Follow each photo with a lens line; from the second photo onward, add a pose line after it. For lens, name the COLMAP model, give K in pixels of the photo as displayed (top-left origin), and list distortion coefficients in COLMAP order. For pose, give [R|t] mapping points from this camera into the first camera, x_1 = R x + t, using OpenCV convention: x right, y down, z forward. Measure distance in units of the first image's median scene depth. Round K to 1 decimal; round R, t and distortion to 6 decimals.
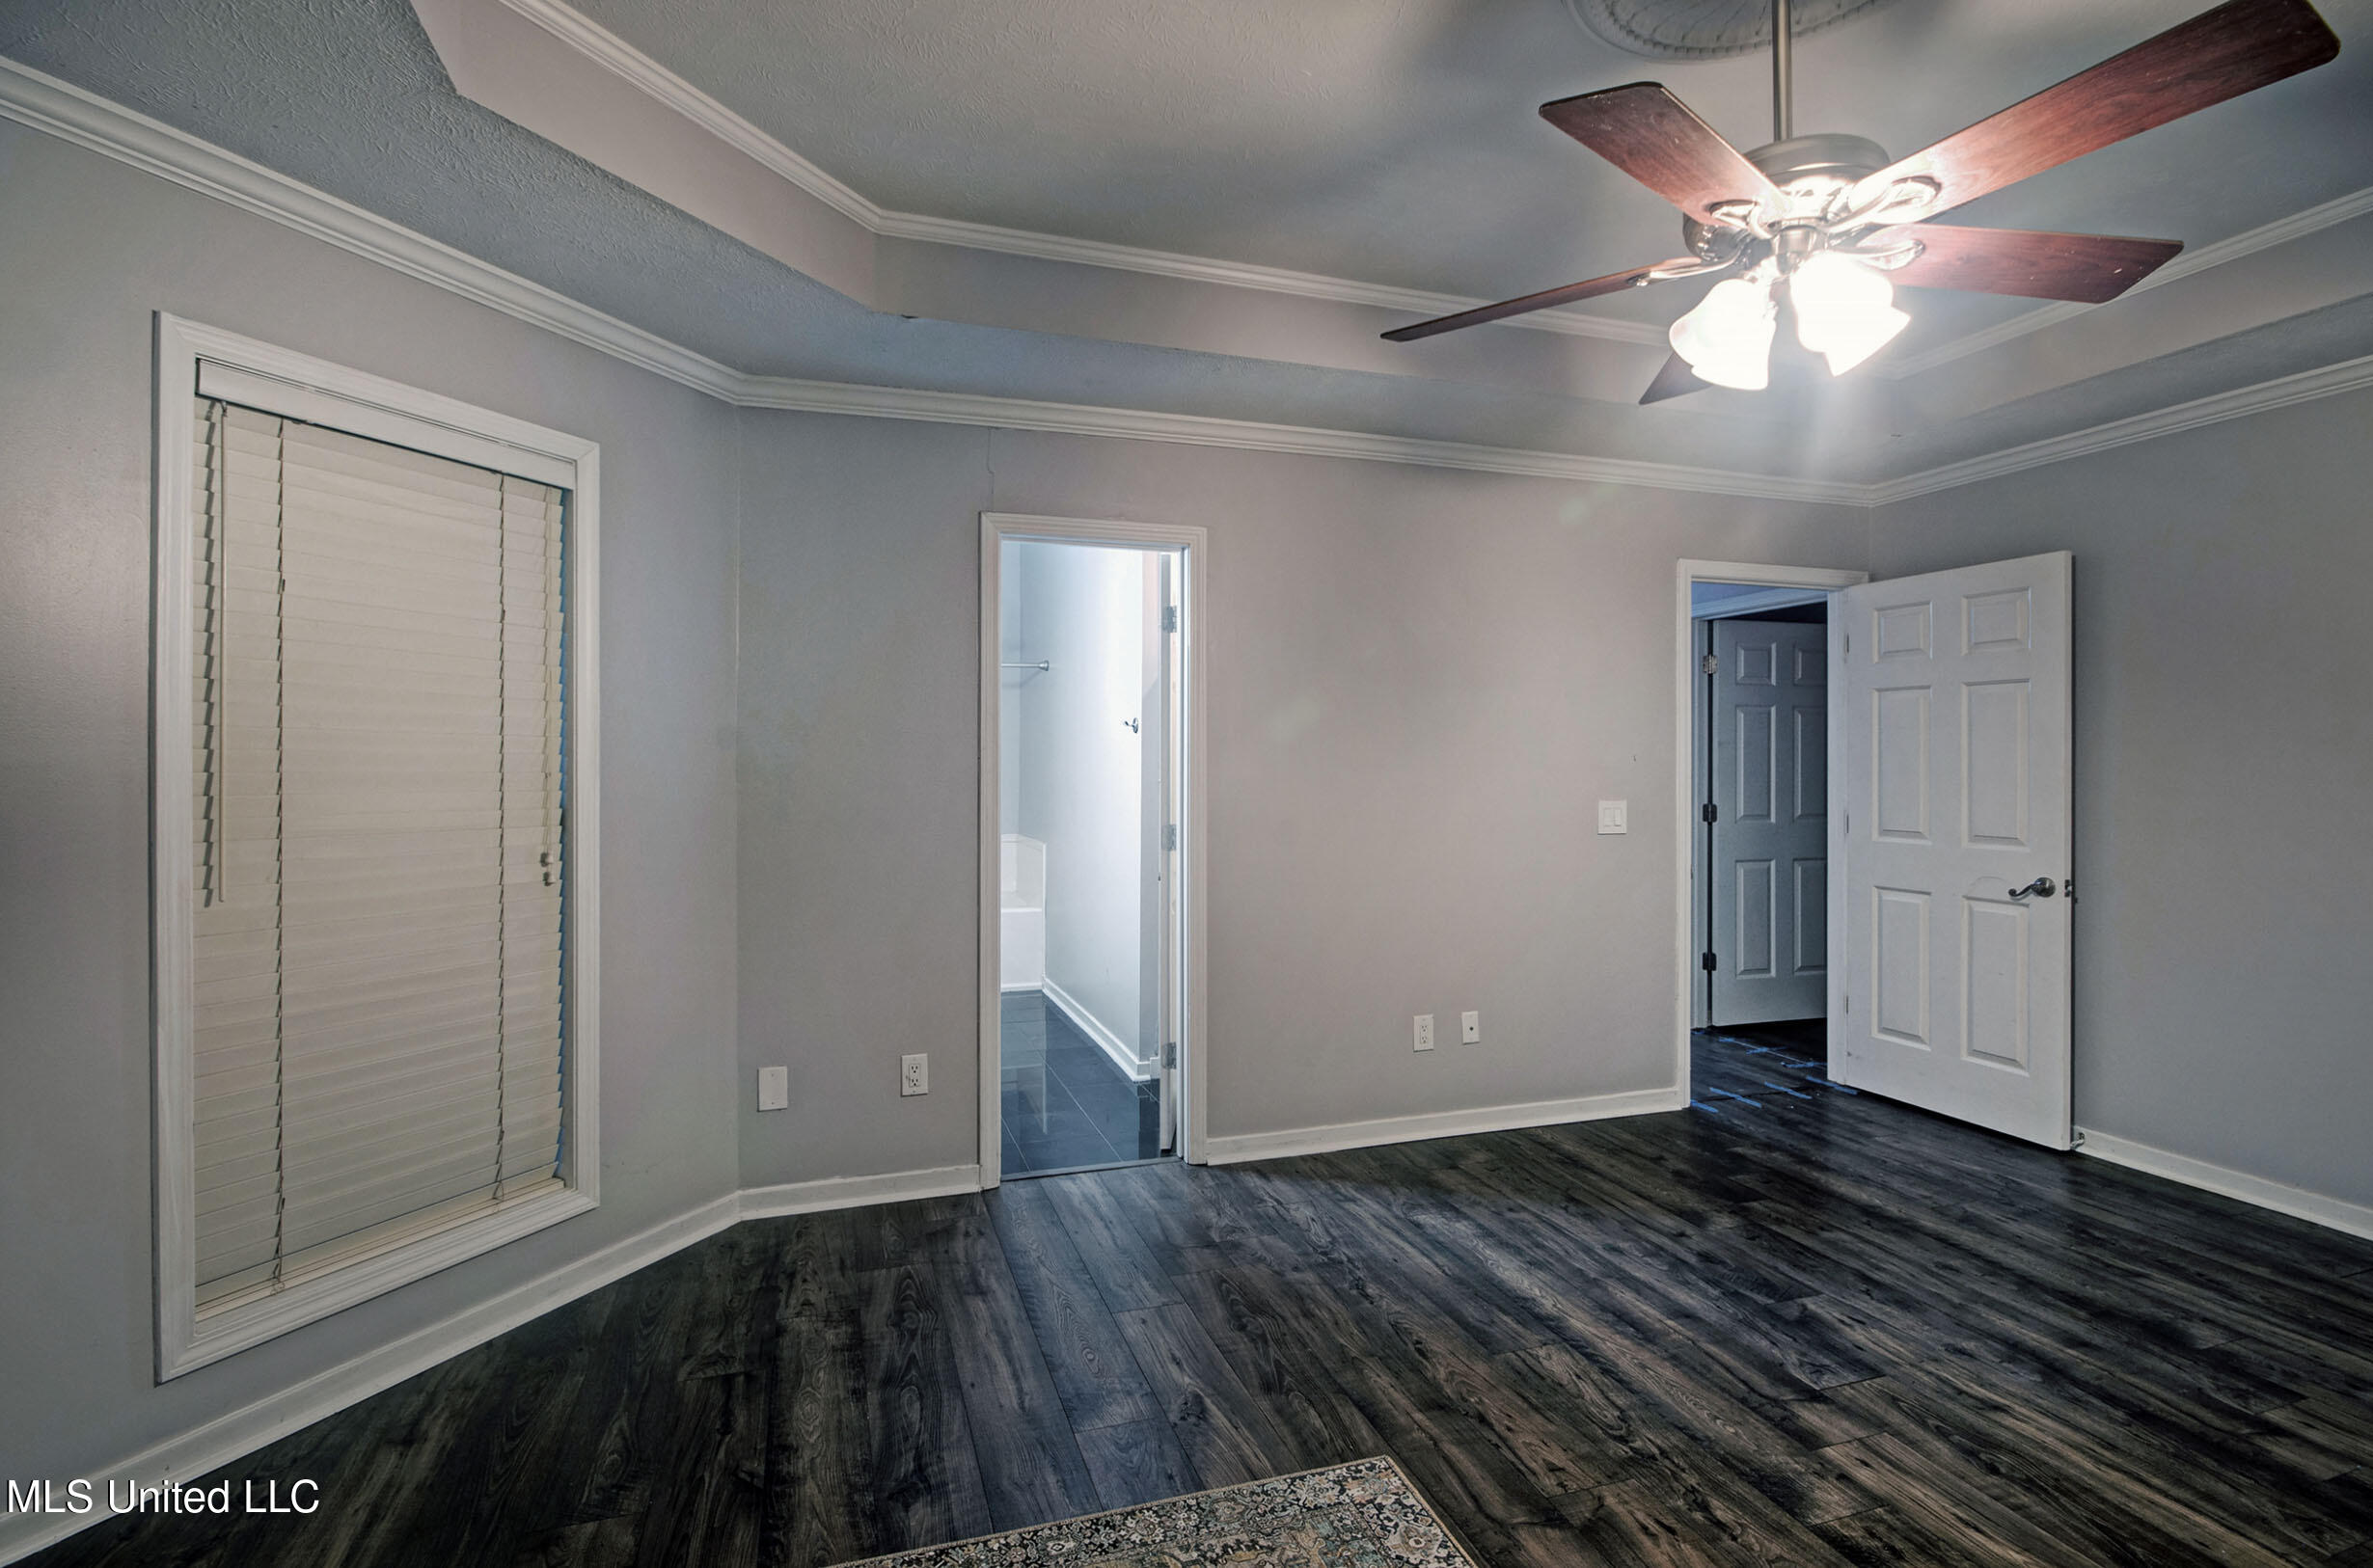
lens RADIAL K [[1063.8, 0, 1193.7], [0, 1063.8, 763.9], [0, 0, 1]] dist [0.010739, -0.003096]
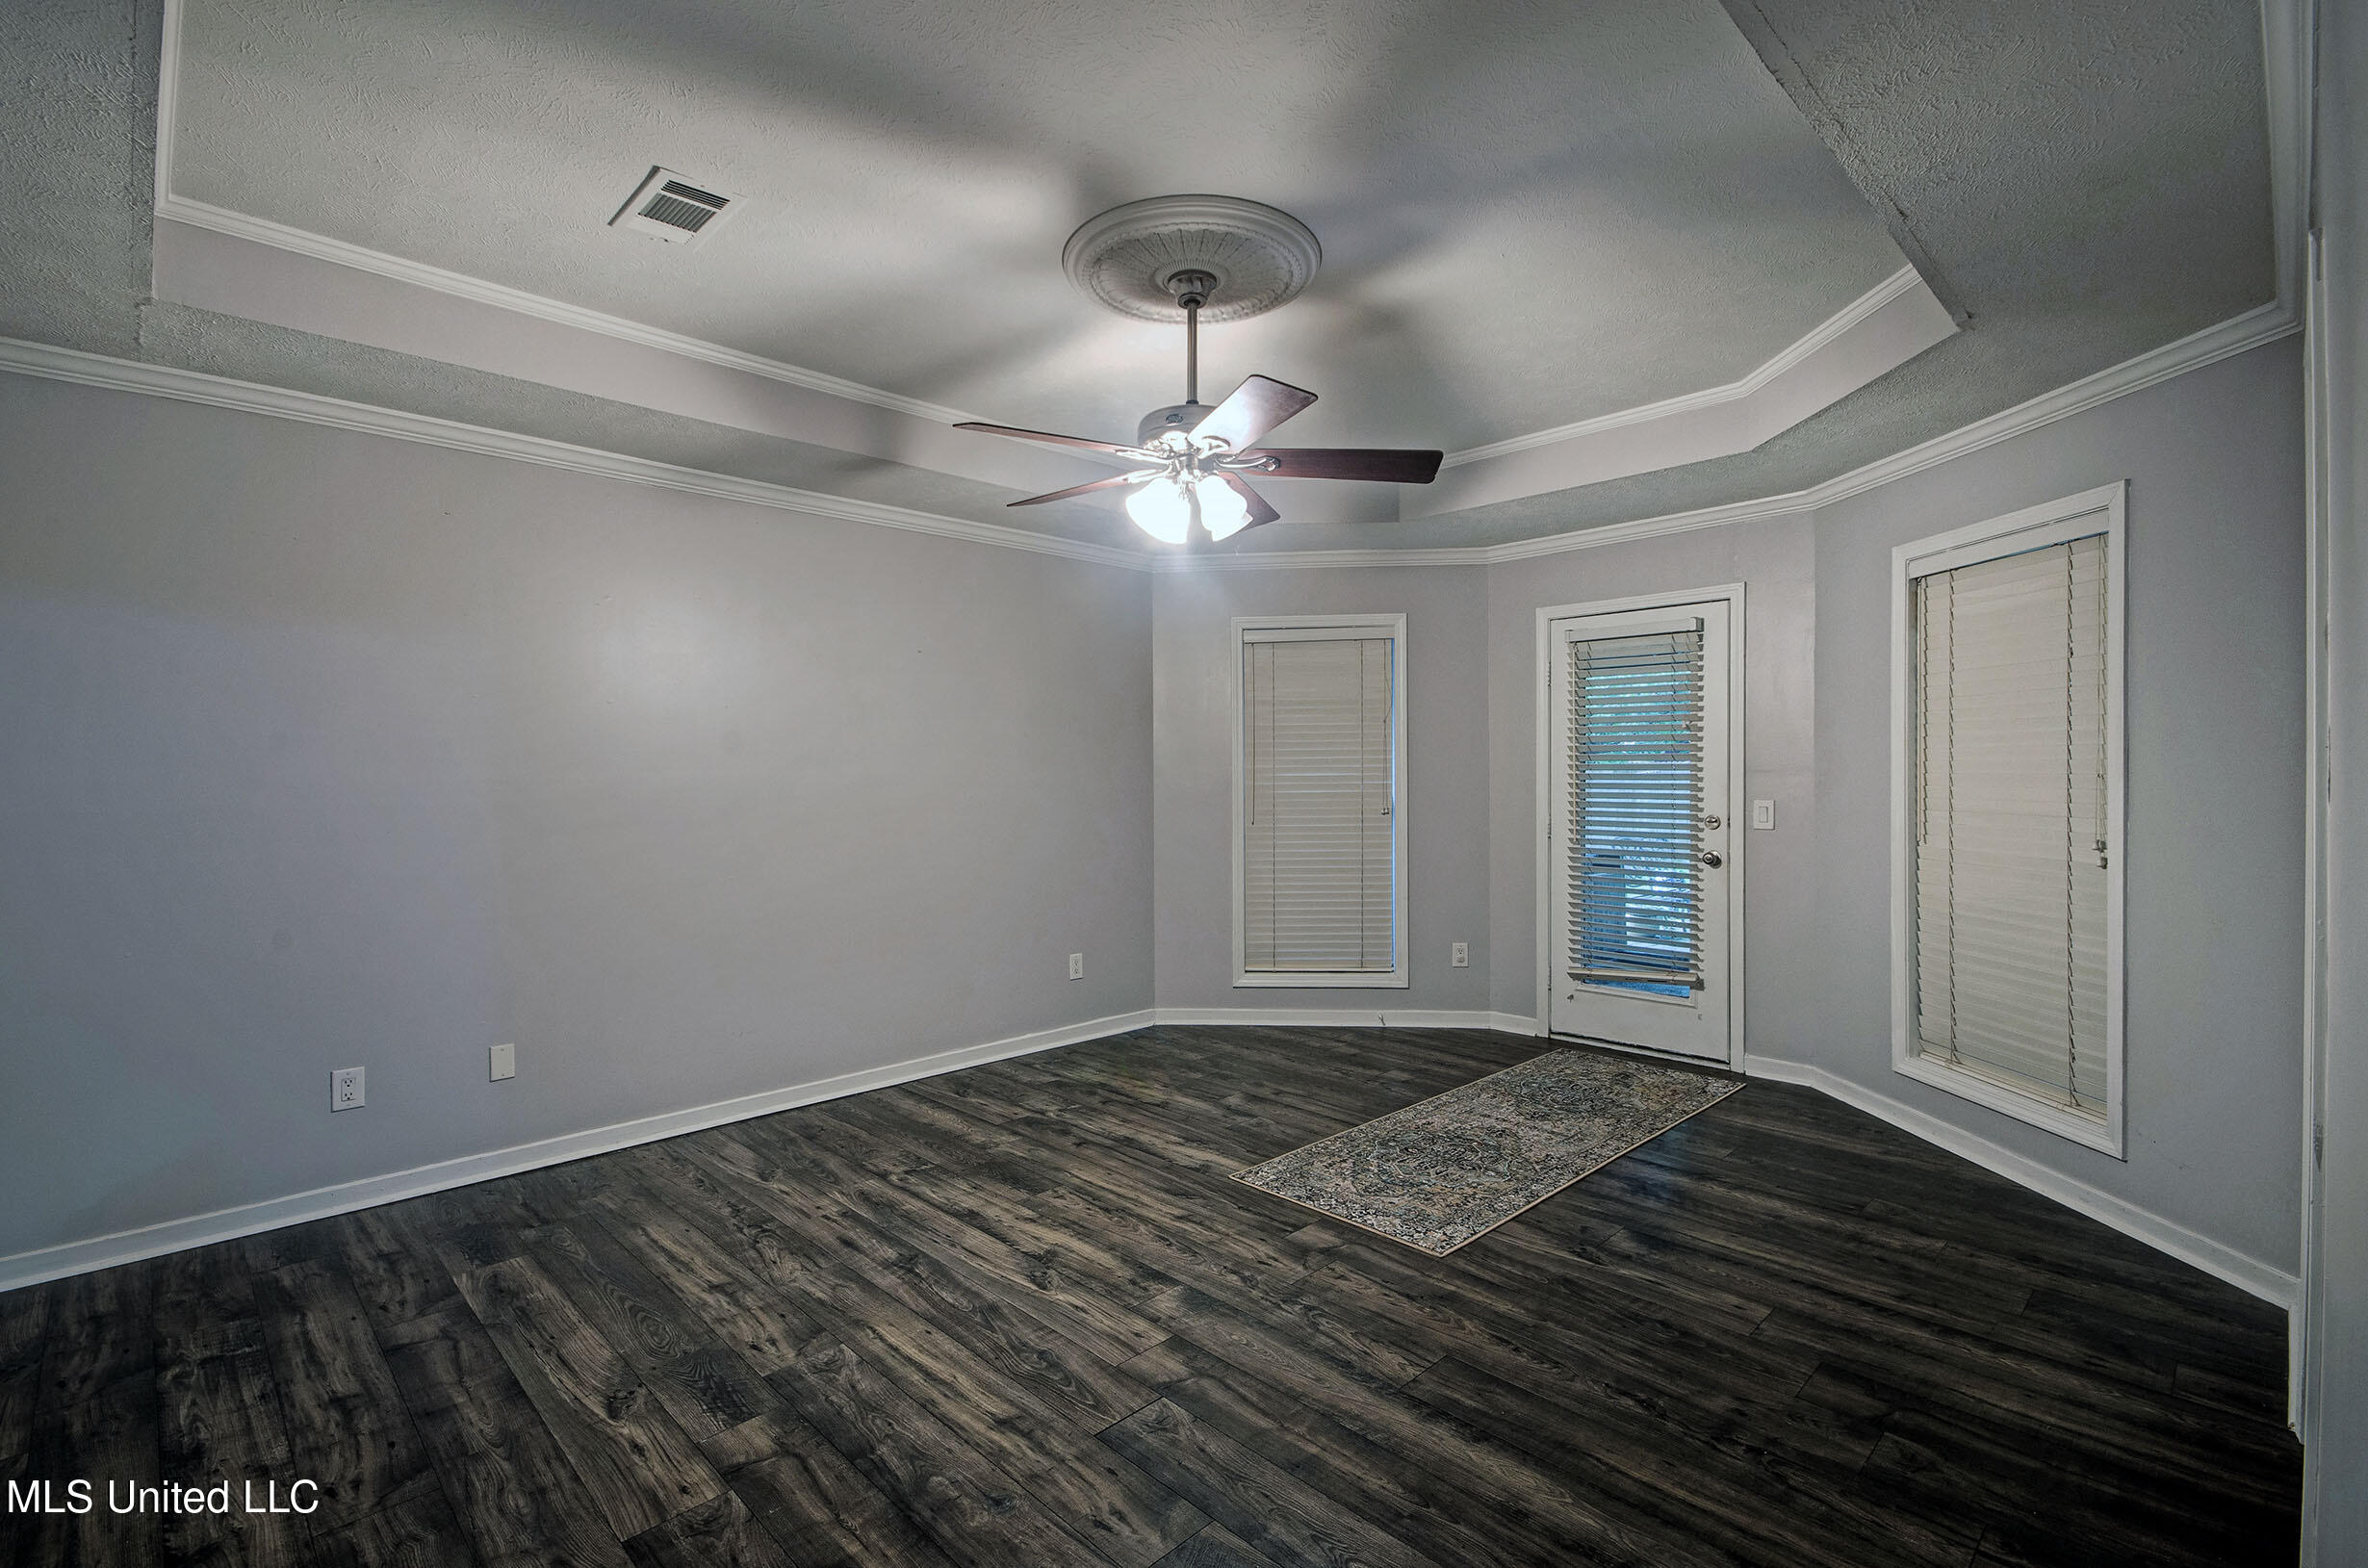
lens RADIAL K [[1061.7, 0, 1185.6], [0, 1061.7, 781.7], [0, 0, 1]] dist [0.010739, -0.003096]
pose [[-0.886877, 0.003336, -0.461994, 1.095668], [0.002187, 0.999993, 0.003023, 0.013367], [0.462001, 0.001671, -0.886878, 2.025673]]
